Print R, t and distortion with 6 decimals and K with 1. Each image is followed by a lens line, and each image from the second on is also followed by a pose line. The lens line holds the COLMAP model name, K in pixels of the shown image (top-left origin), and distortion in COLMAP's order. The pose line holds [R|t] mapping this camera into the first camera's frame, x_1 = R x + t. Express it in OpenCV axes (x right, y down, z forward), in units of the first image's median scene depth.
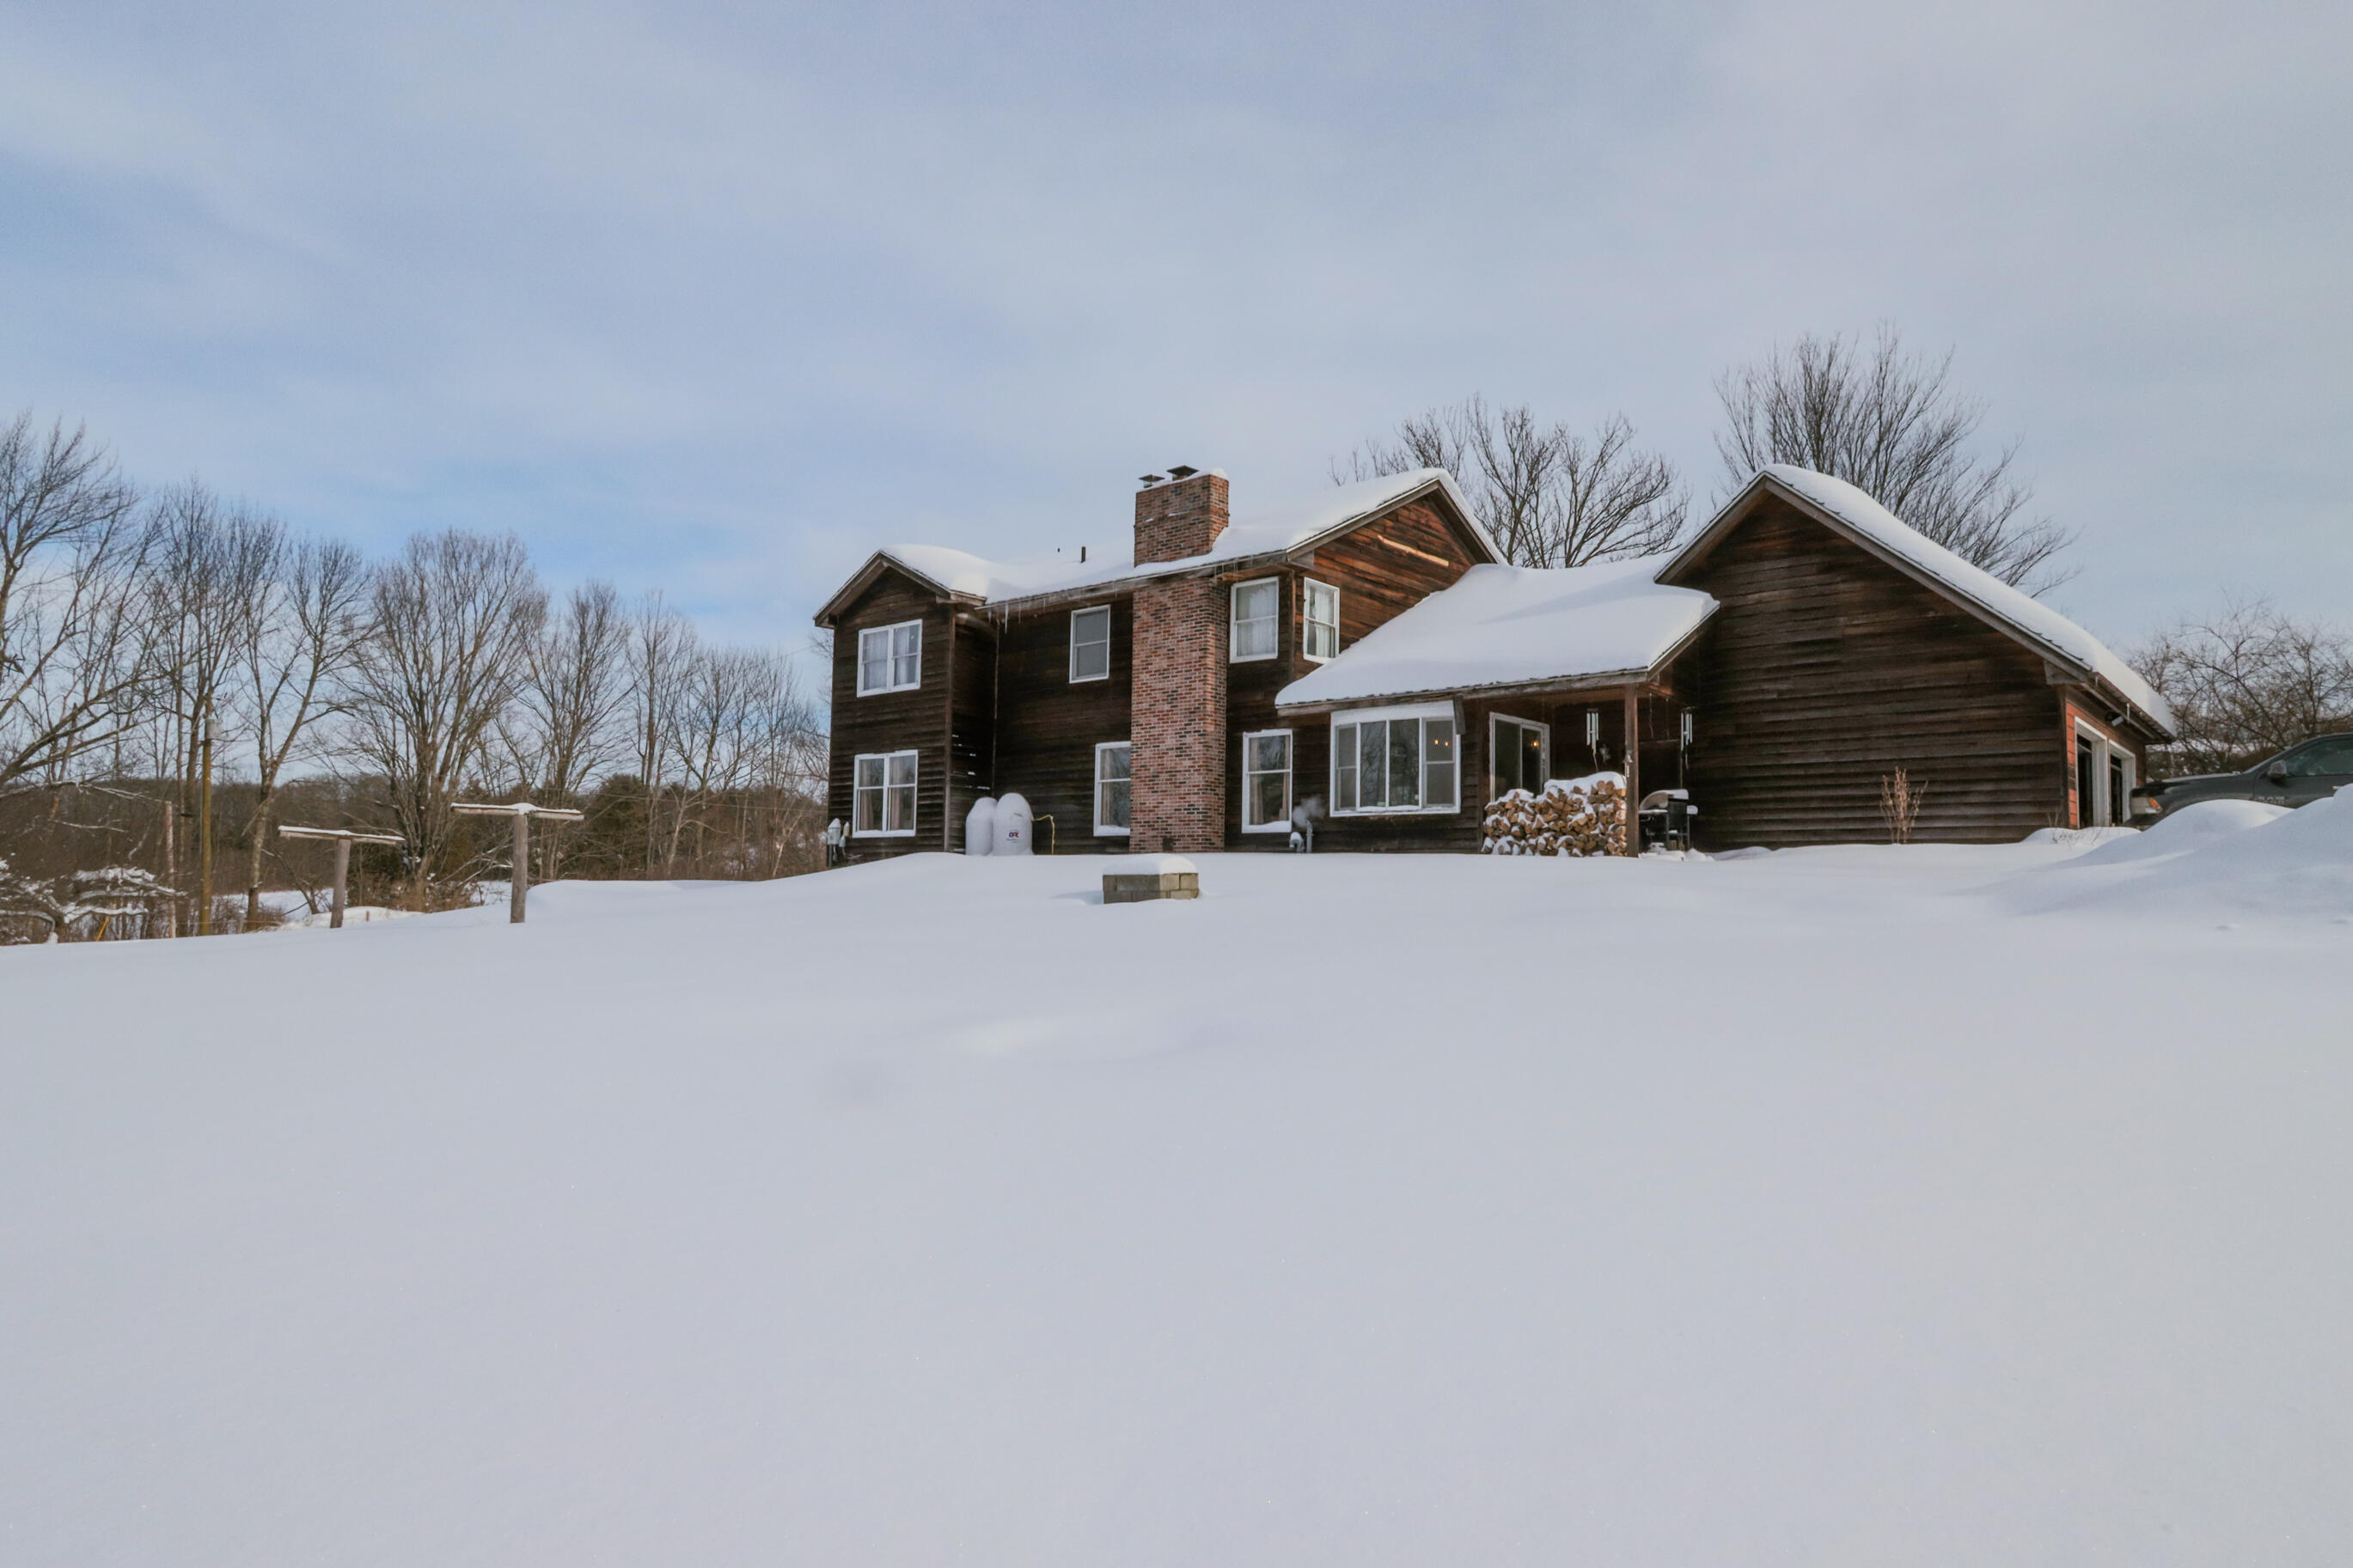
lens RADIAL K [[1380.3, 0, 1175.7], [0, 1380.3, 784.2], [0, 0, 1]] dist [0.005531, -0.001040]
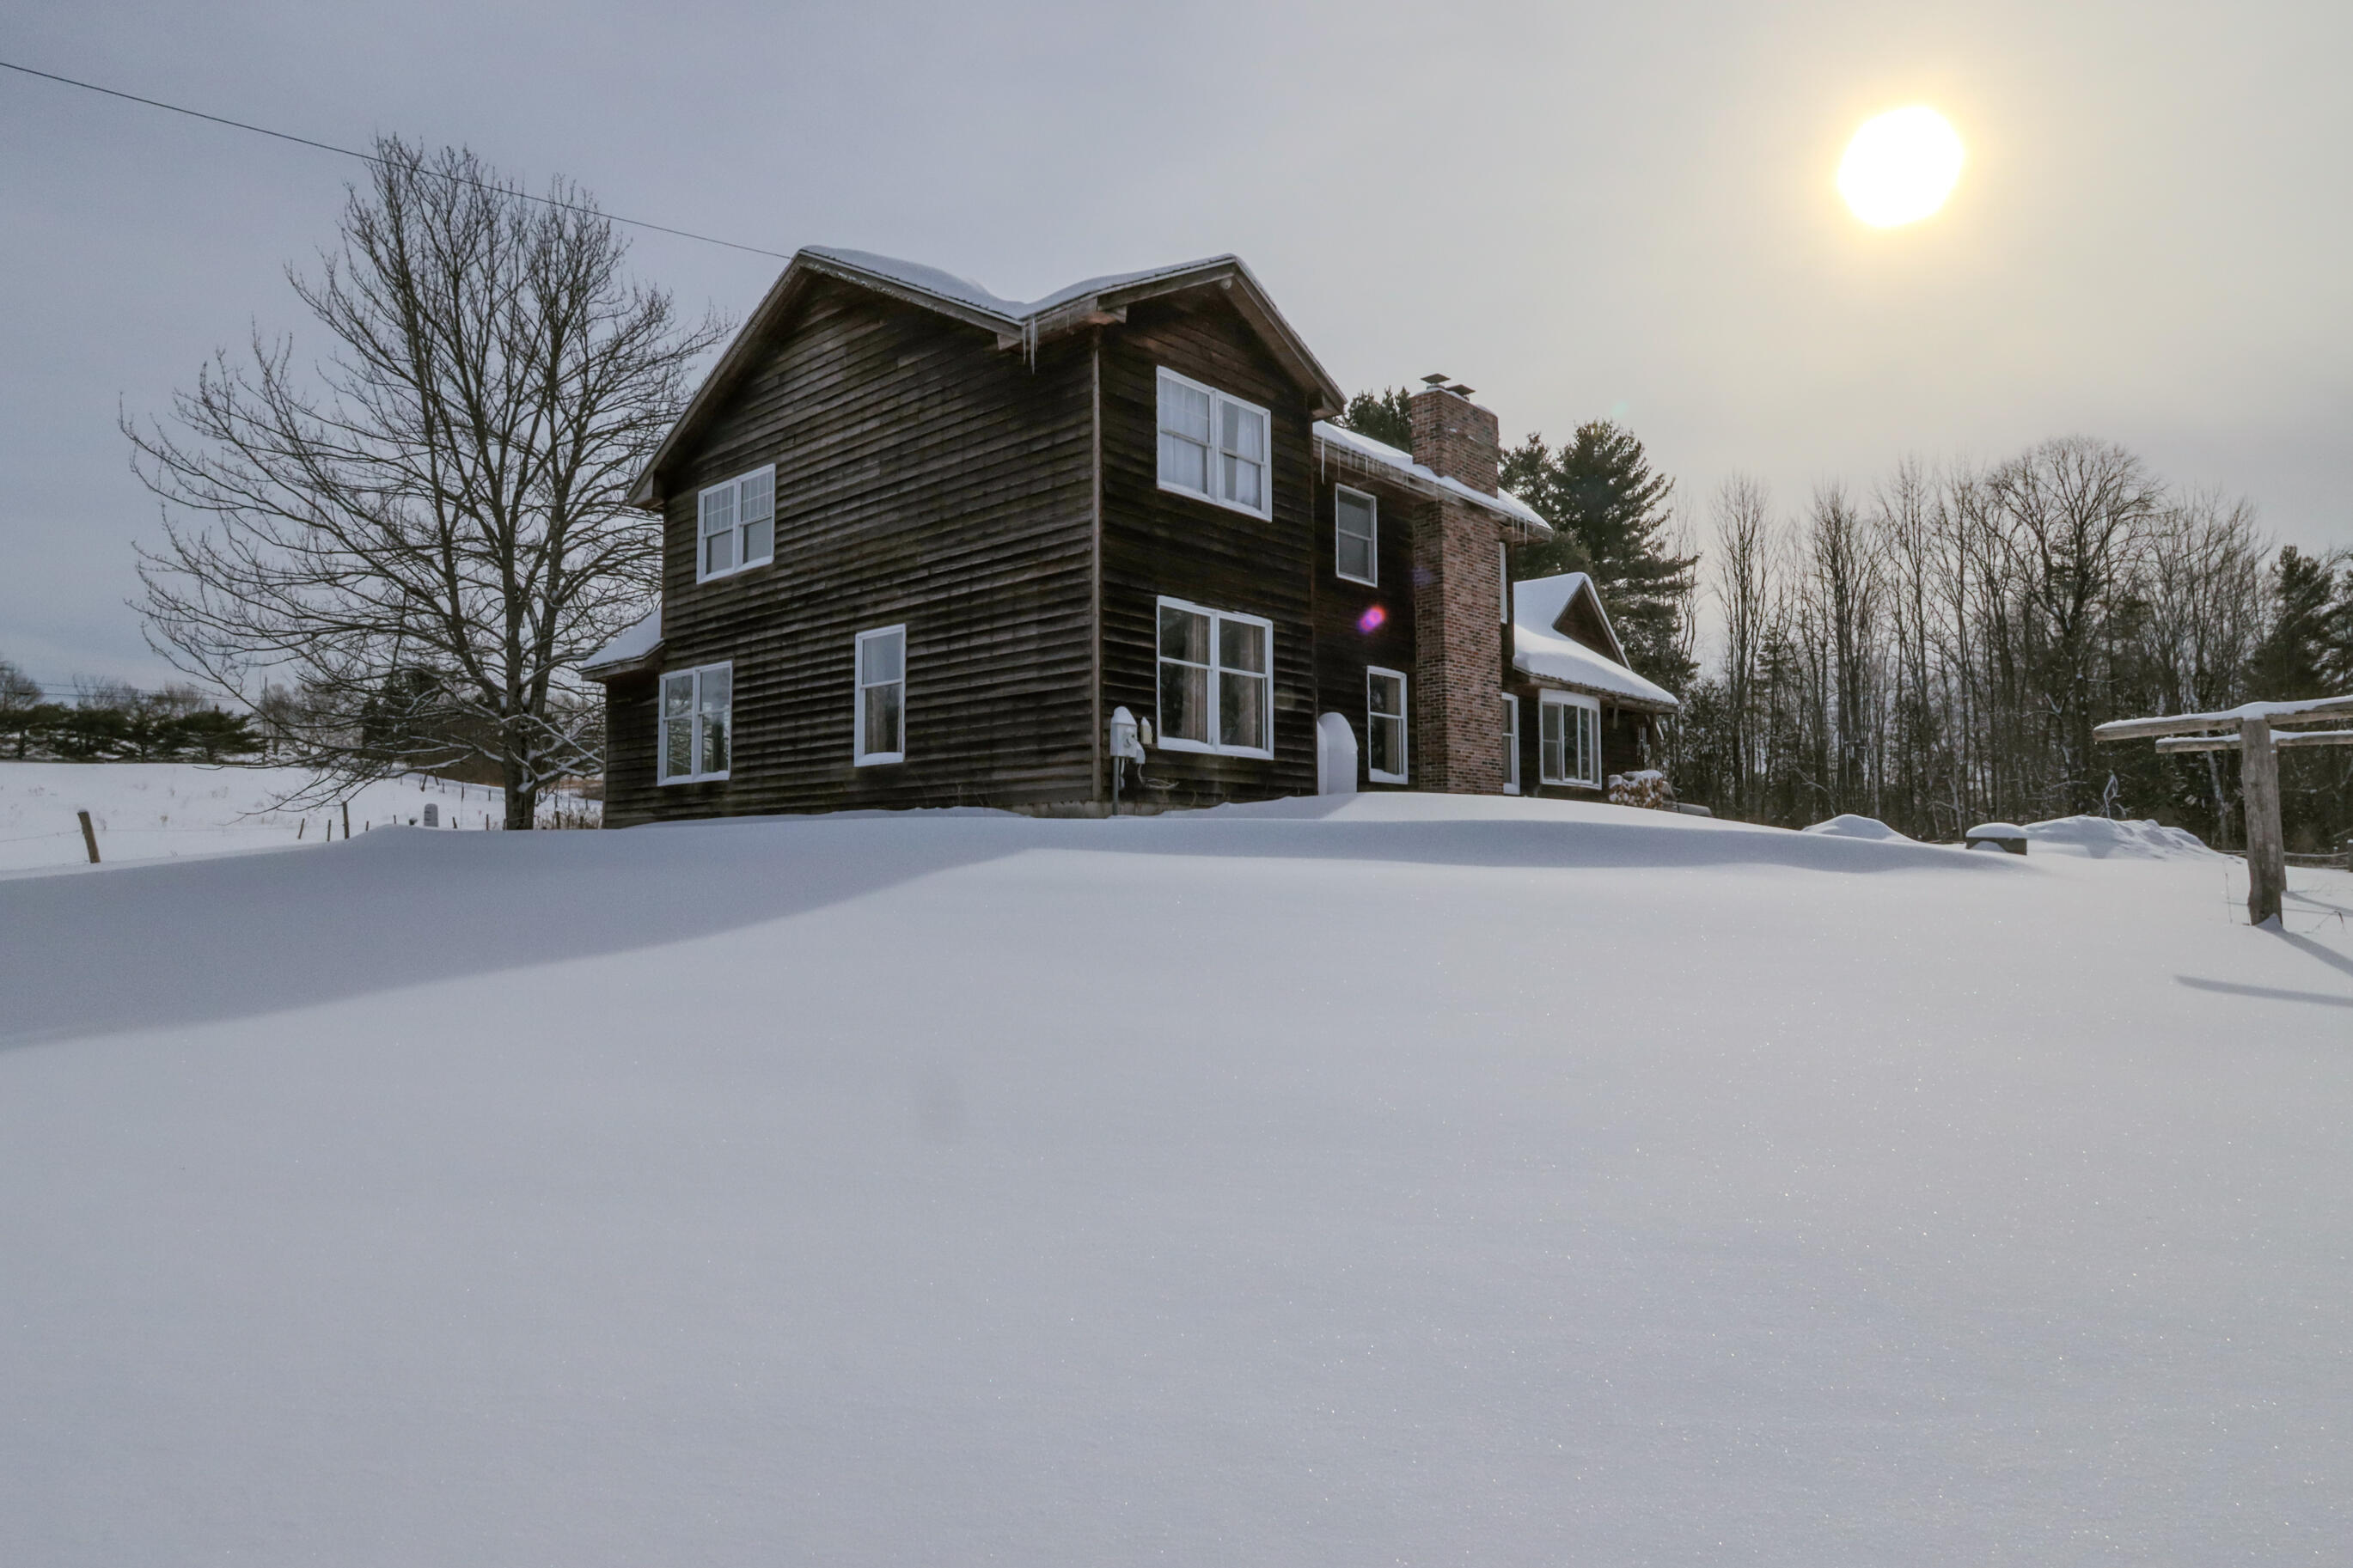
lens RADIAL K [[1380.3, 0, 1187.2], [0, 1380.3, 781.5], [0, 0, 1]] dist [0.005531, -0.001040]
pose [[0.015343, 0.055877, 0.998320, -0.901328], [-0.073844, 0.995774, -0.054600, 0.093723], [-0.997152, -0.072882, 0.019405, 1.150488]]
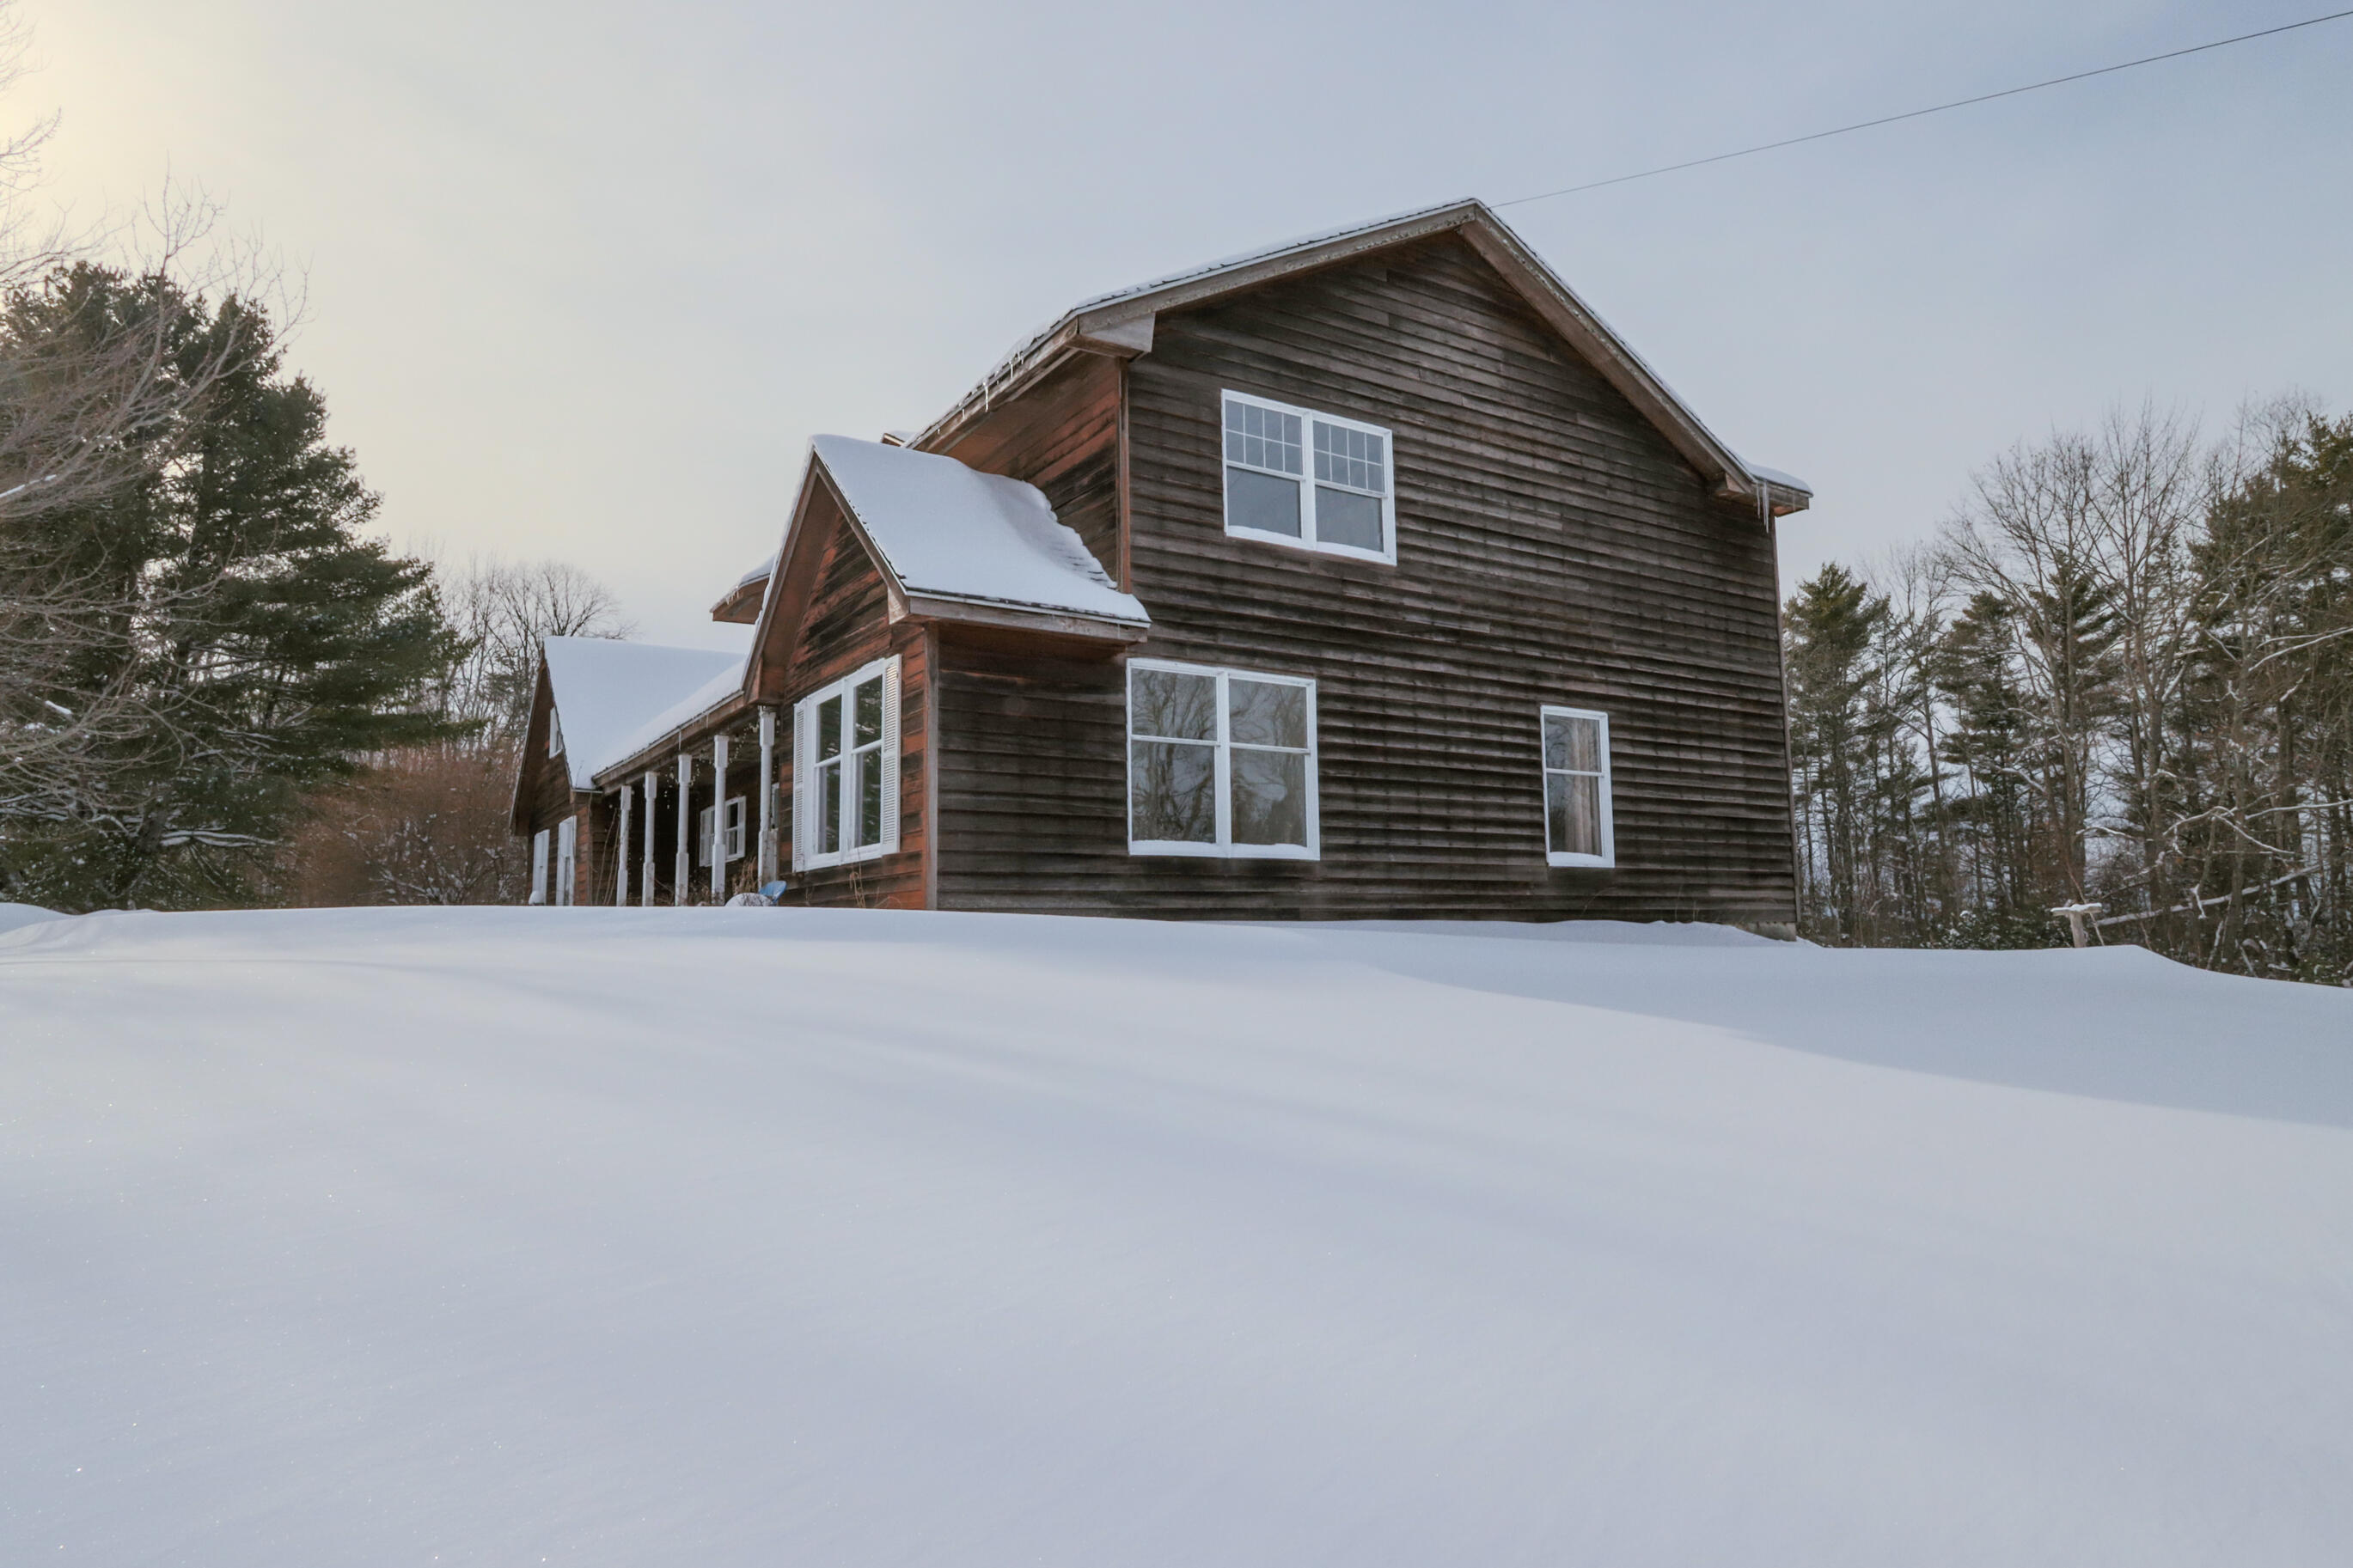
lens RADIAL K [[1380.3, 0, 1163.1], [0, 1380.3, 791.4], [0, 0, 1]] dist [0.005531, -0.001040]
pose [[-0.961025, 0.034862, 0.274256, -0.192499], [-0.017341, 0.982463, -0.185652, 0.140892], [-0.275918, -0.183172, -0.943566, 1.946408]]
